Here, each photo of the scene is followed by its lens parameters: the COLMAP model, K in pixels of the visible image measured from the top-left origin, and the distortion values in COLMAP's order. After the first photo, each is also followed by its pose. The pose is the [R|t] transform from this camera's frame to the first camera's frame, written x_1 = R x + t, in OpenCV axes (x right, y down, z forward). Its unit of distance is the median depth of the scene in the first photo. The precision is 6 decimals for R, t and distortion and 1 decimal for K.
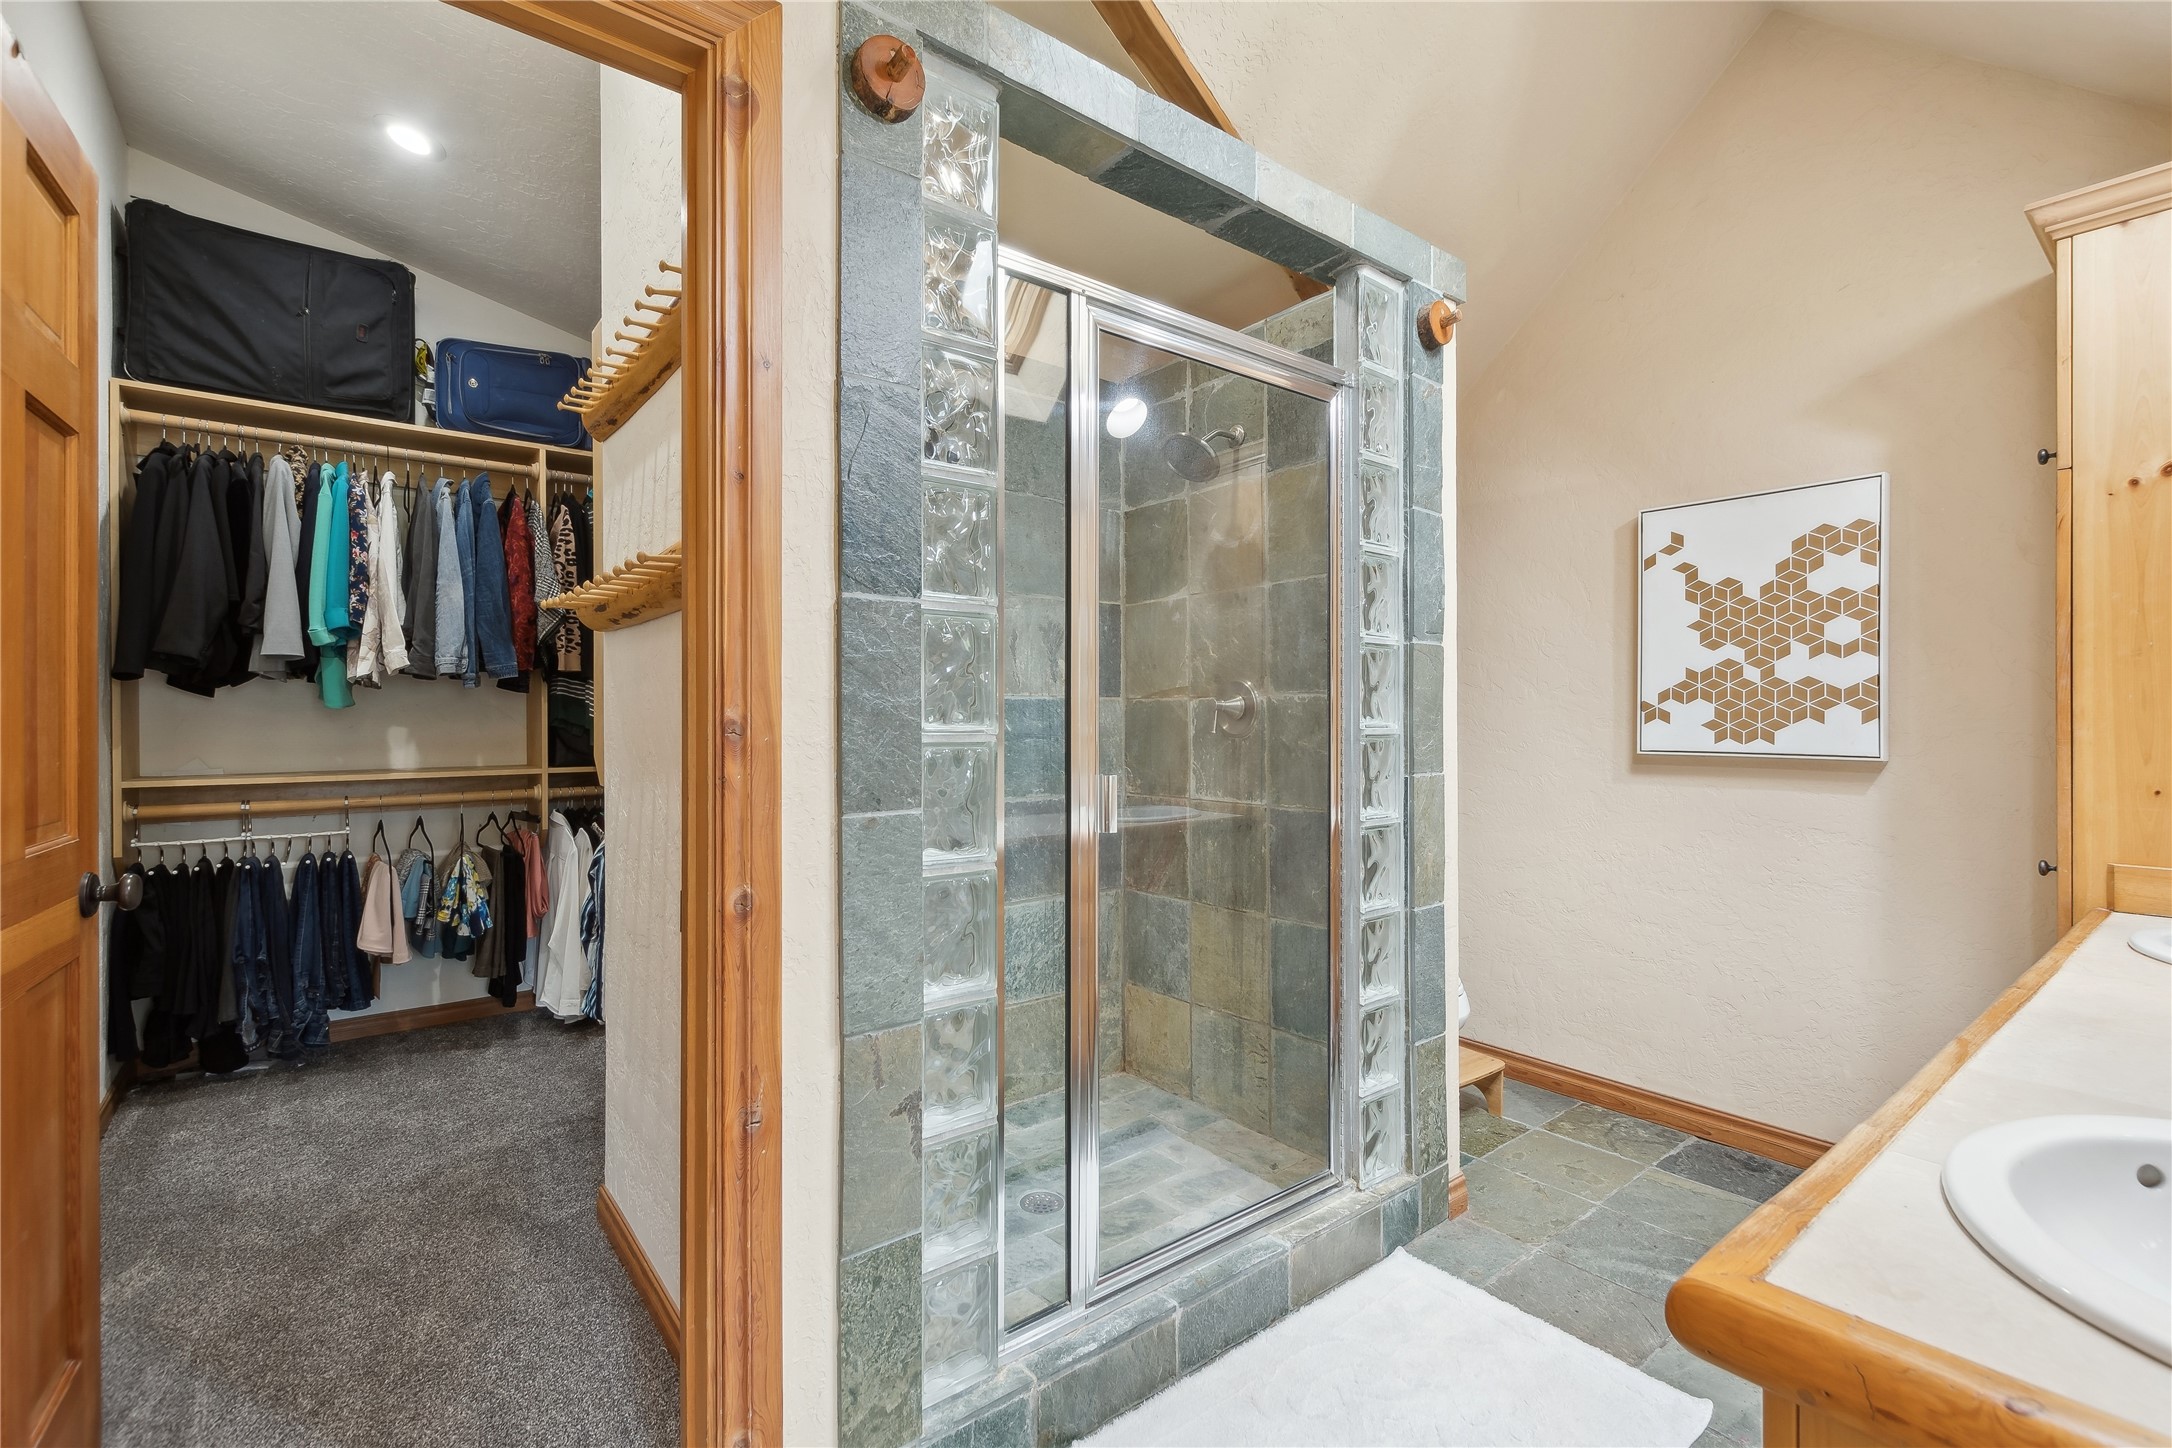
lens RADIAL K [[949.0, 0, 1100.9], [0, 949.0, 717.3], [0, 0, 1]] dist [0.008309, -0.003169]
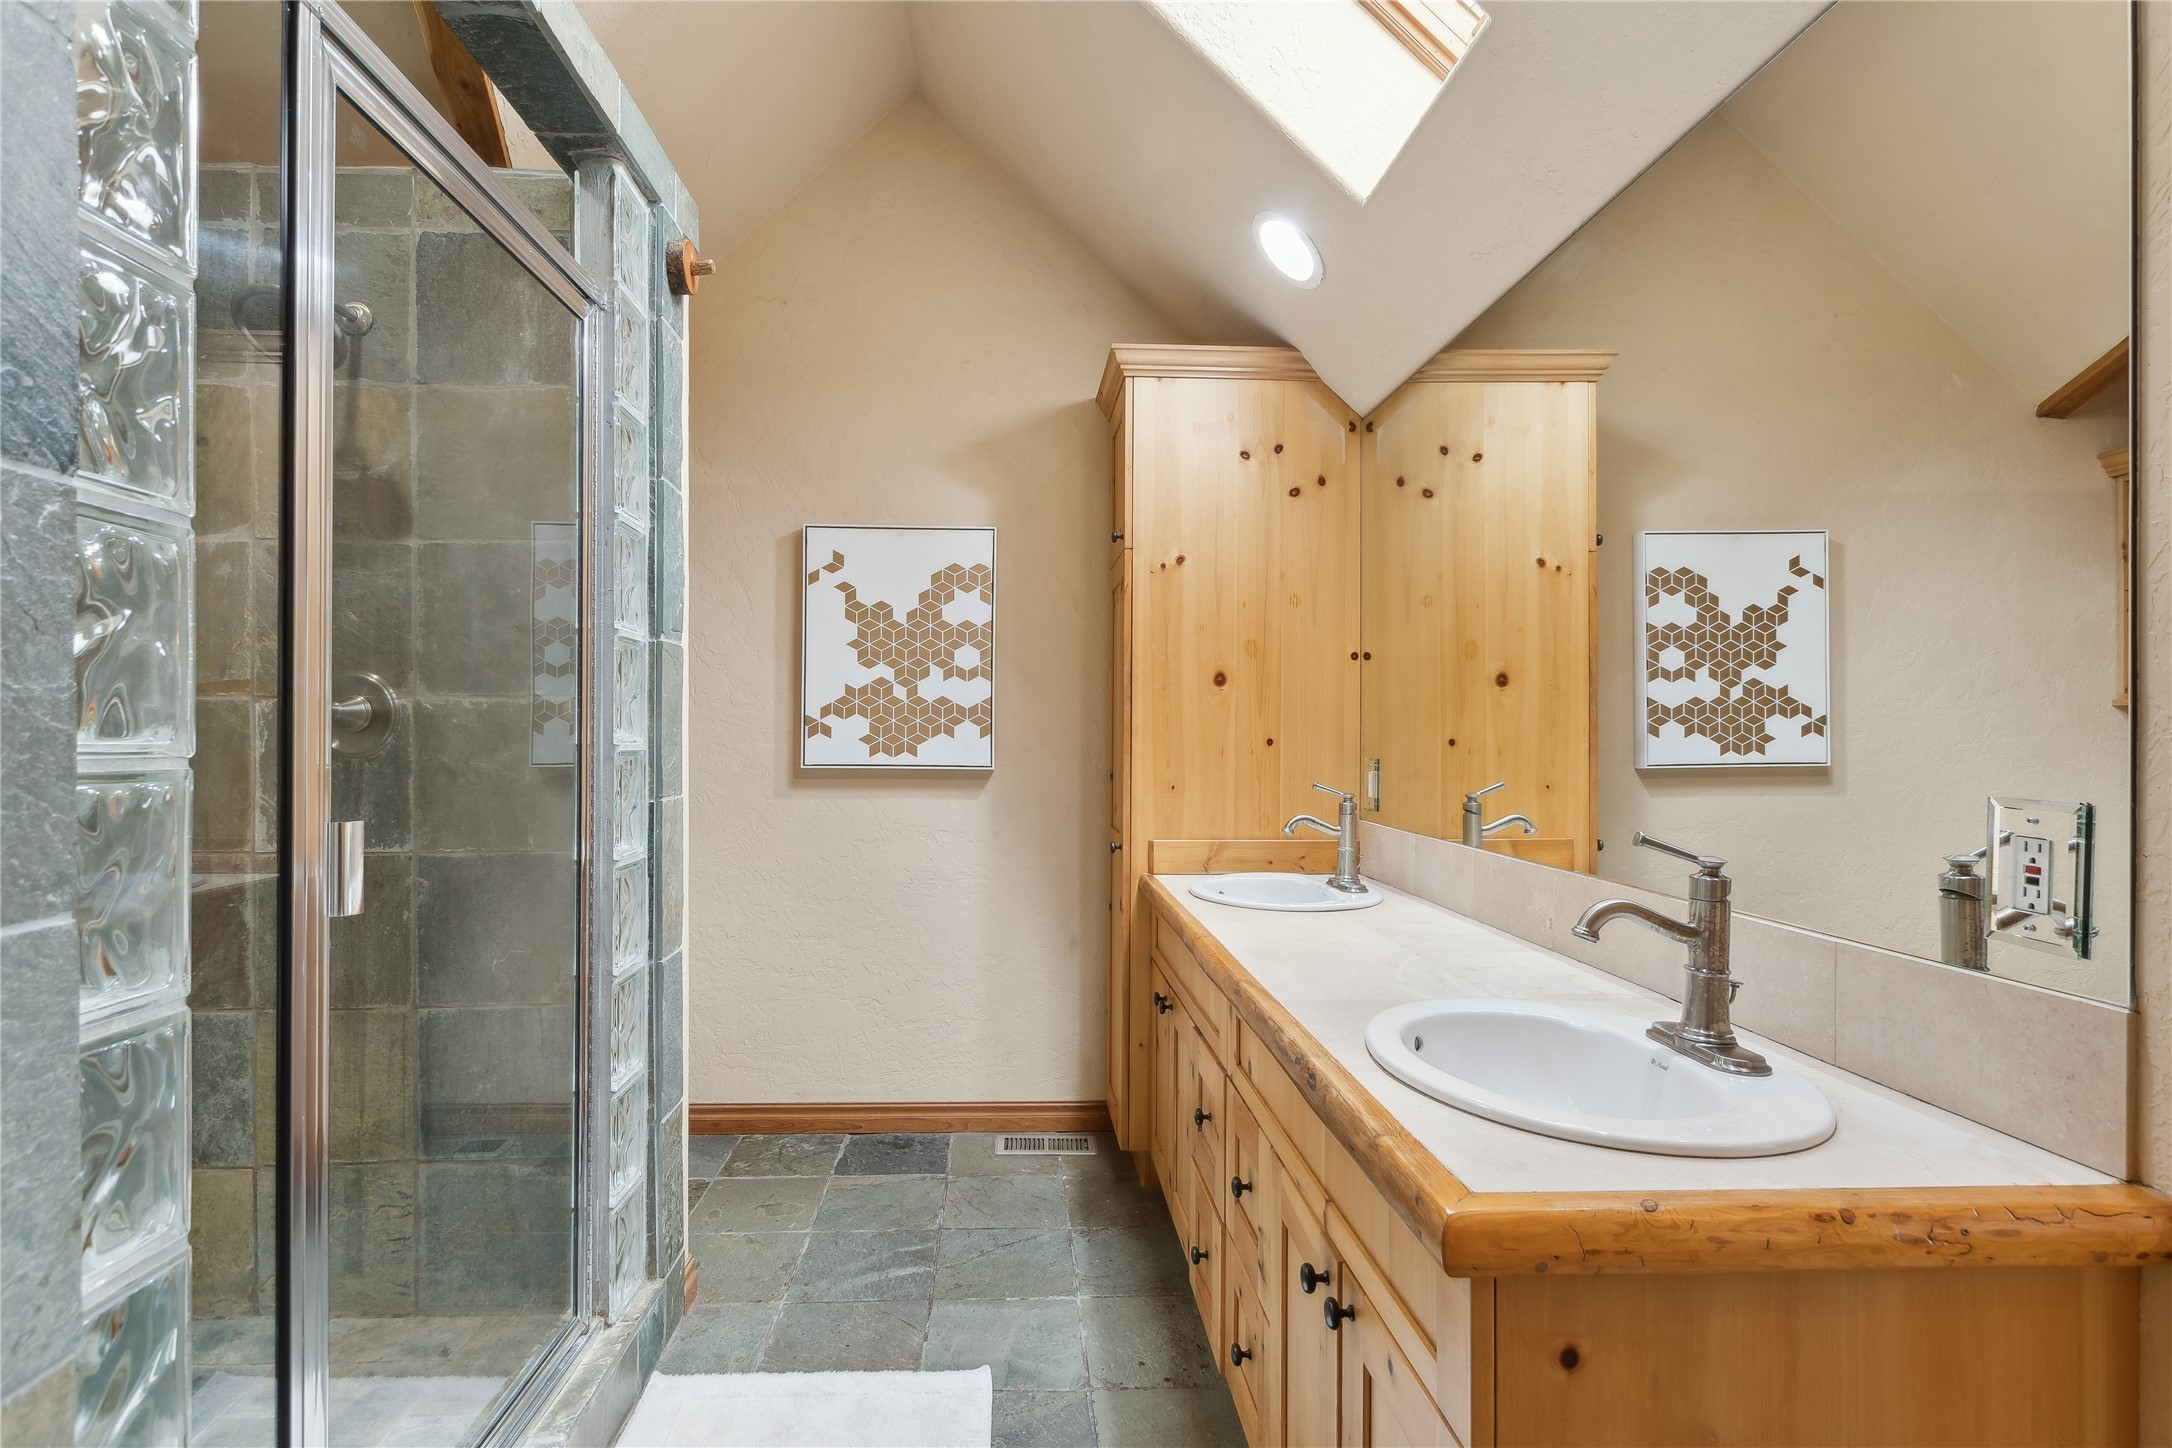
lens RADIAL K [[1042.2, 0, 1050.0], [0, 1042.2, 735.6], [0, 0, 1]] dist [0.003363, -0.001112]
pose [[0.597531, 0.003140, 0.801839, -0.198895], [-0.006794, 0.999976, 0.001147, 0.001622], [-0.801817, -0.006134, 0.597539, 0.180315]]
